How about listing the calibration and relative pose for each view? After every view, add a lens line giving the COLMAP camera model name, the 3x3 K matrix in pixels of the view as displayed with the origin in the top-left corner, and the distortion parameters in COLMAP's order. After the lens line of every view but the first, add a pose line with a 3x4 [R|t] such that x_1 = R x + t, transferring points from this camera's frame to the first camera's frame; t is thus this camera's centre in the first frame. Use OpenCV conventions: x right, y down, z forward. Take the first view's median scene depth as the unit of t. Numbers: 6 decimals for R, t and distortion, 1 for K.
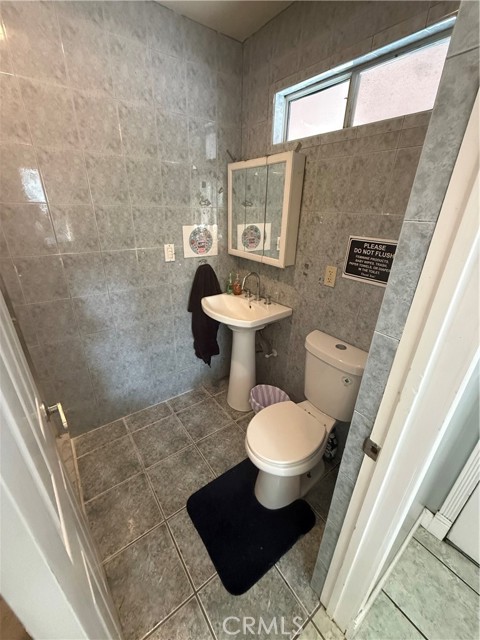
lens RADIAL K [[255.9, 0, 240.4], [0, 255.9, 319.3], [0, 0, 1]] dist [0.000026, -0.000330]
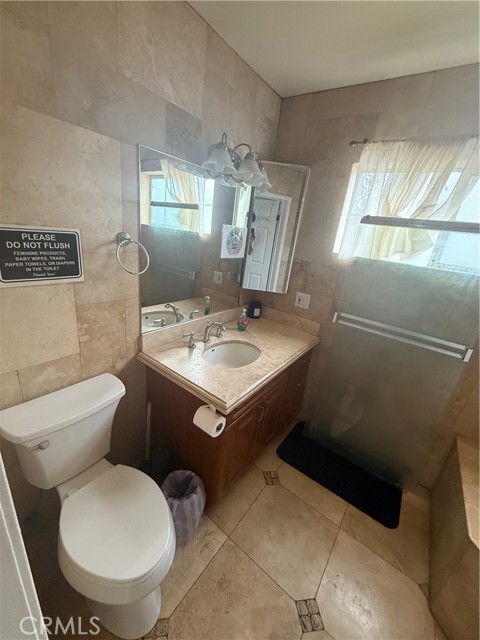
lens RADIAL K [[255.9, 0, 238.7], [0, 255.9, 320.1], [0, 0, 1]] dist [0.000026, -0.000330]
pose [[-0.283578, -0.378109, 0.881259, -0.412106], [0.272277, 0.849415, 0.452061, -0.247831], [-0.919483, 0.368141, -0.137925, 0.622330]]
